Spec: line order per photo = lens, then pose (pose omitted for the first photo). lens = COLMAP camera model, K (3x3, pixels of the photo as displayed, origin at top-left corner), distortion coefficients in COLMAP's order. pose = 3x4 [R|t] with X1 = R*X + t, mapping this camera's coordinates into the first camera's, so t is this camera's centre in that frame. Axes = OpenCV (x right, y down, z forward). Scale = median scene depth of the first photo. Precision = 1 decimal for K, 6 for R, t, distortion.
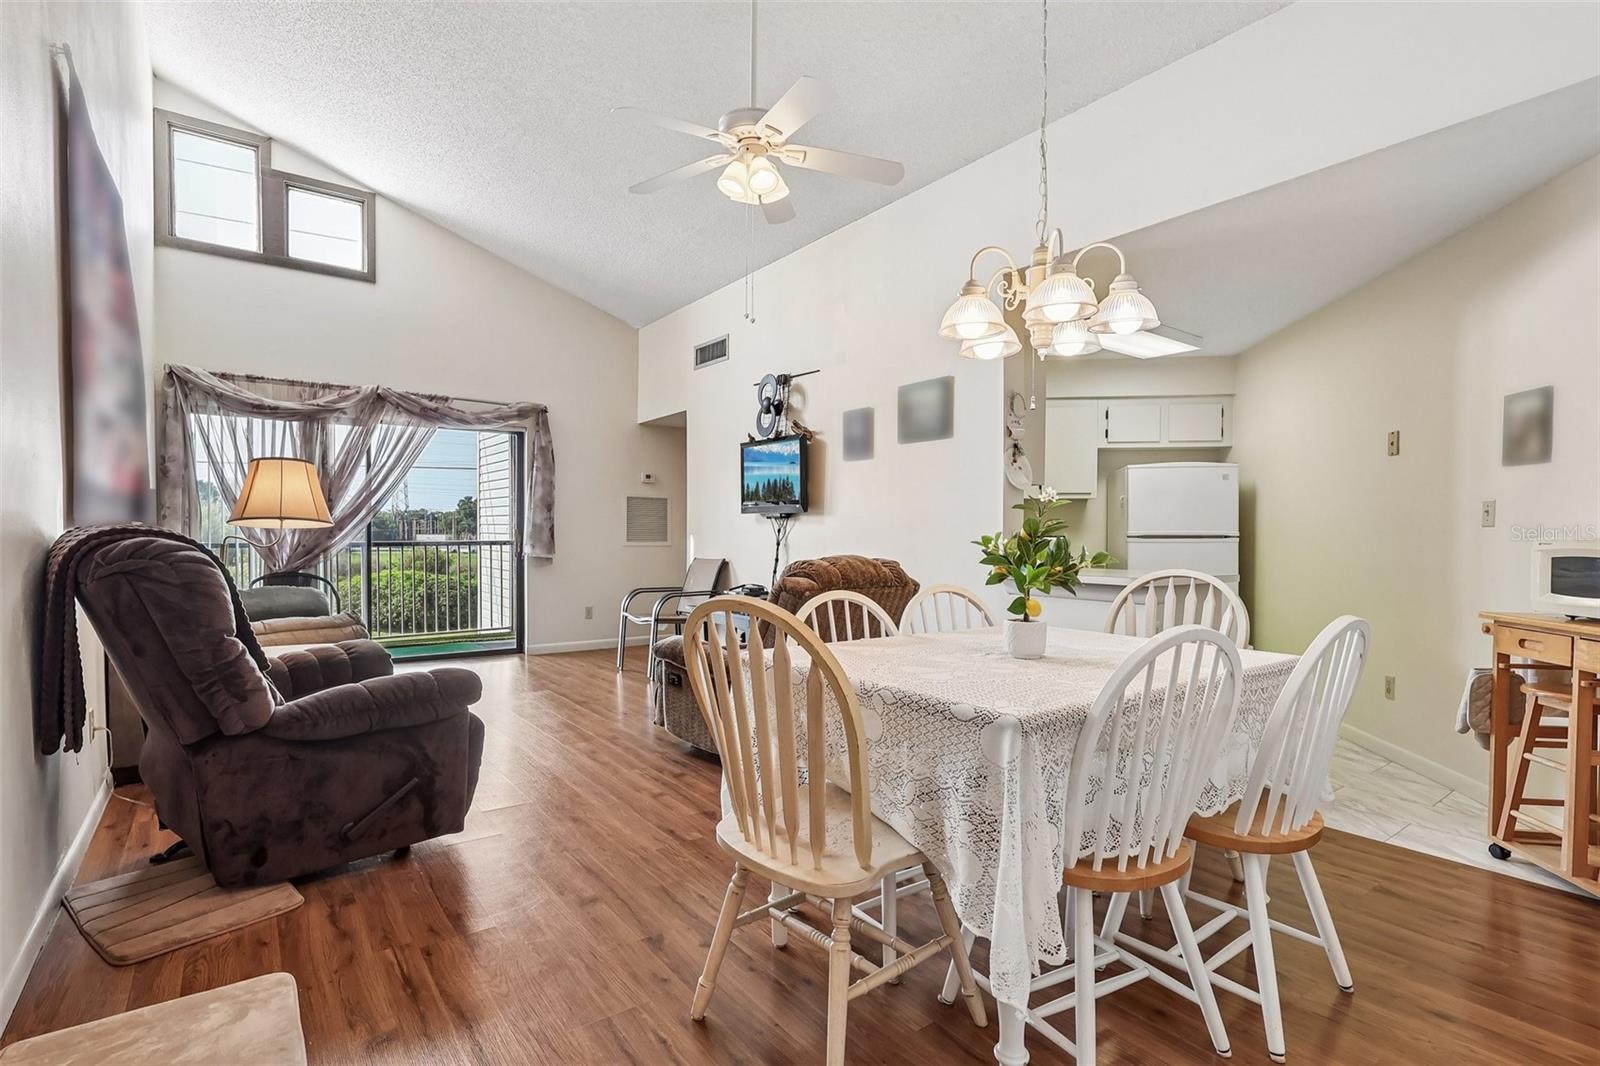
lens RADIAL K [[767.6, 0, 806.0], [0, 767.6, 546.4], [0, 0, 1]] dist [-0.004355, 0.002537]
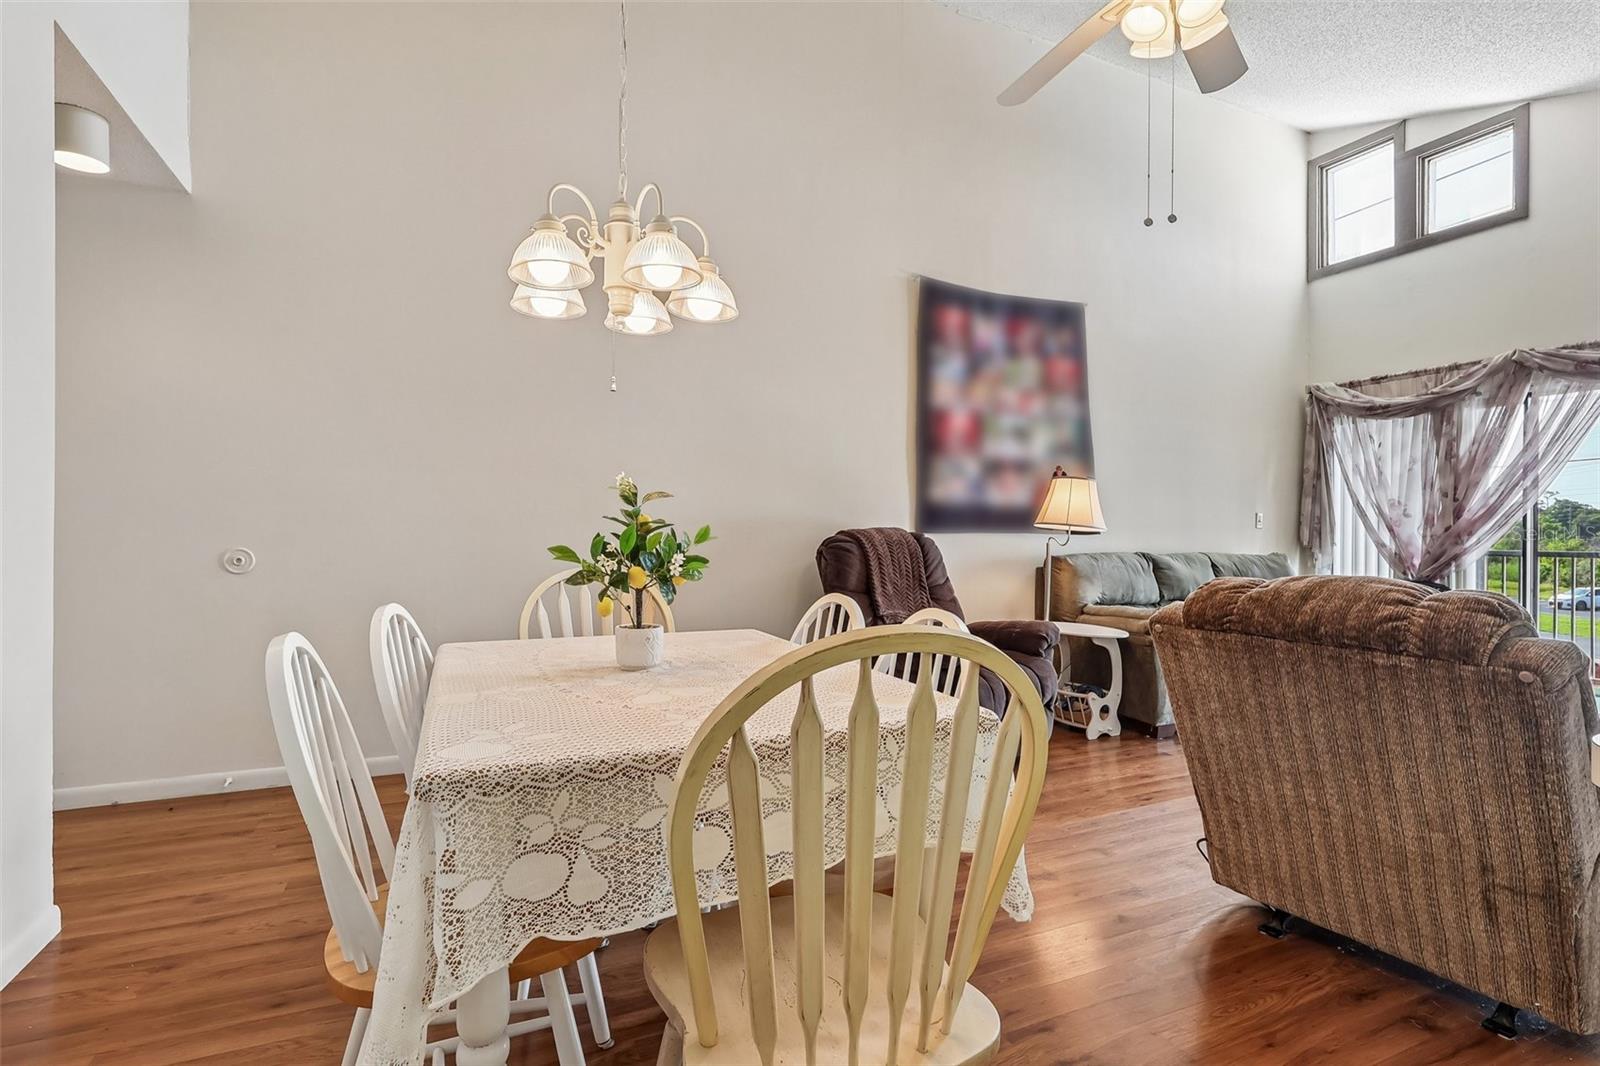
lens RADIAL K [[767.6, 0, 796.8], [0, 767.6, 536.4], [0, 0, 1]] dist [-0.004355, 0.002537]
pose [[-0.227158, -0.001486, -0.973857, 0.371381], [-0.024723, 0.999685, 0.004241, -0.005102], [0.973544, 0.025040, -0.227123, 0.473859]]
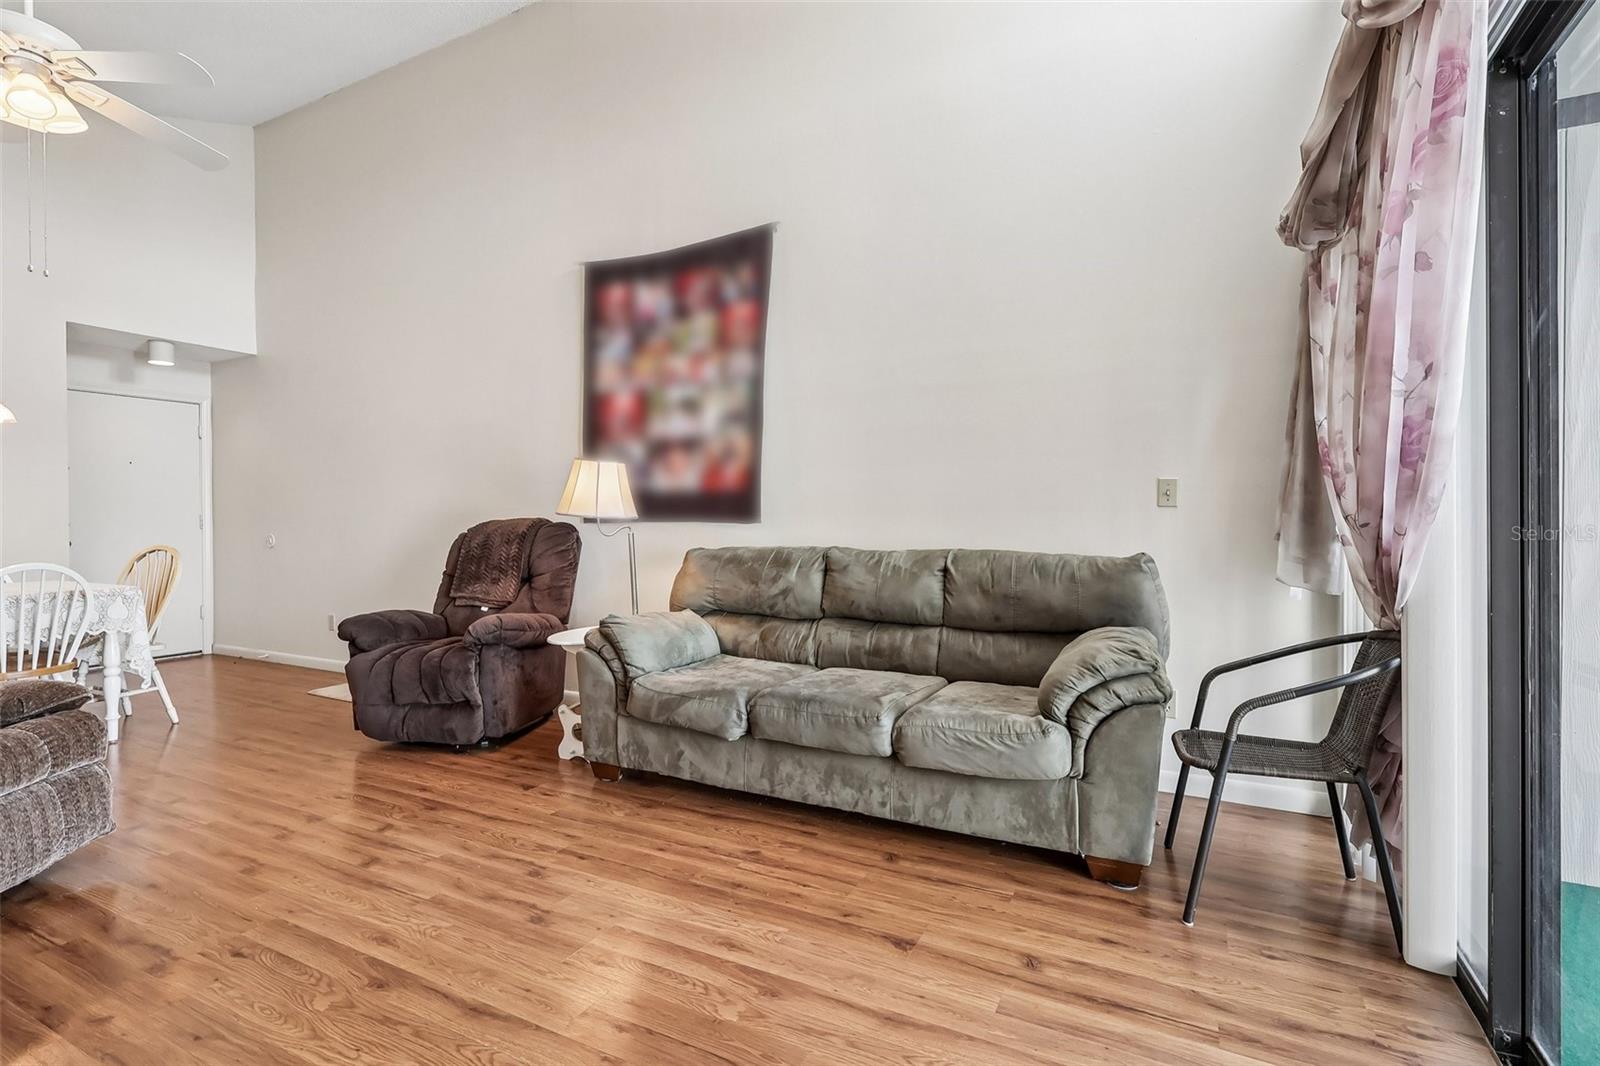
lens RADIAL K [[767.6, 0, 799.7], [0, 767.6, 530.1], [0, 0, 1]] dist [-0.004355, 0.002537]
pose [[-0.908496, -0.001883, -0.417890, -0.261484], [-0.010526, 0.999776, 0.018378, -0.017348], [0.417761, 0.021095, -0.908312, 1.175143]]
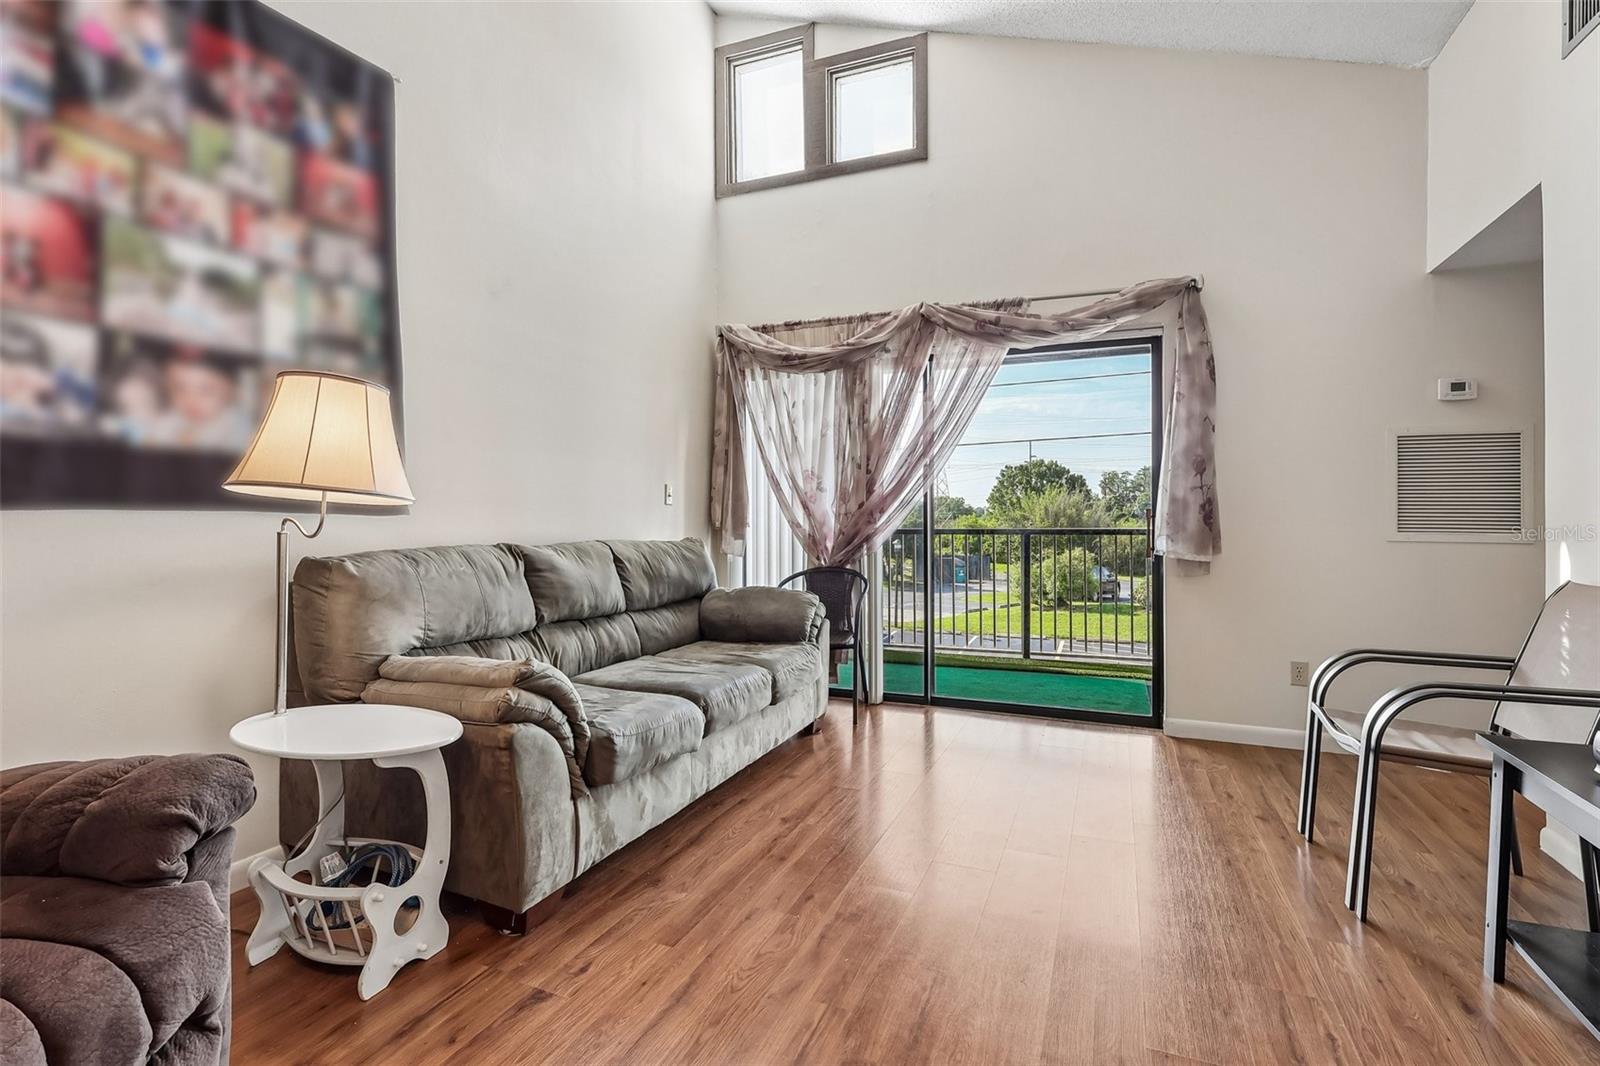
lens RADIAL K [[767.6, 0, 803.9], [0, 767.6, 513.8], [0, 0, 1]] dist [-0.004355, 0.002537]
pose [[0.502758, -0.009571, -0.864374, -0.016311], [-0.011202, 0.999783, -0.017586, -0.006271], [0.864354, 0.018525, 0.502542, 0.569715]]
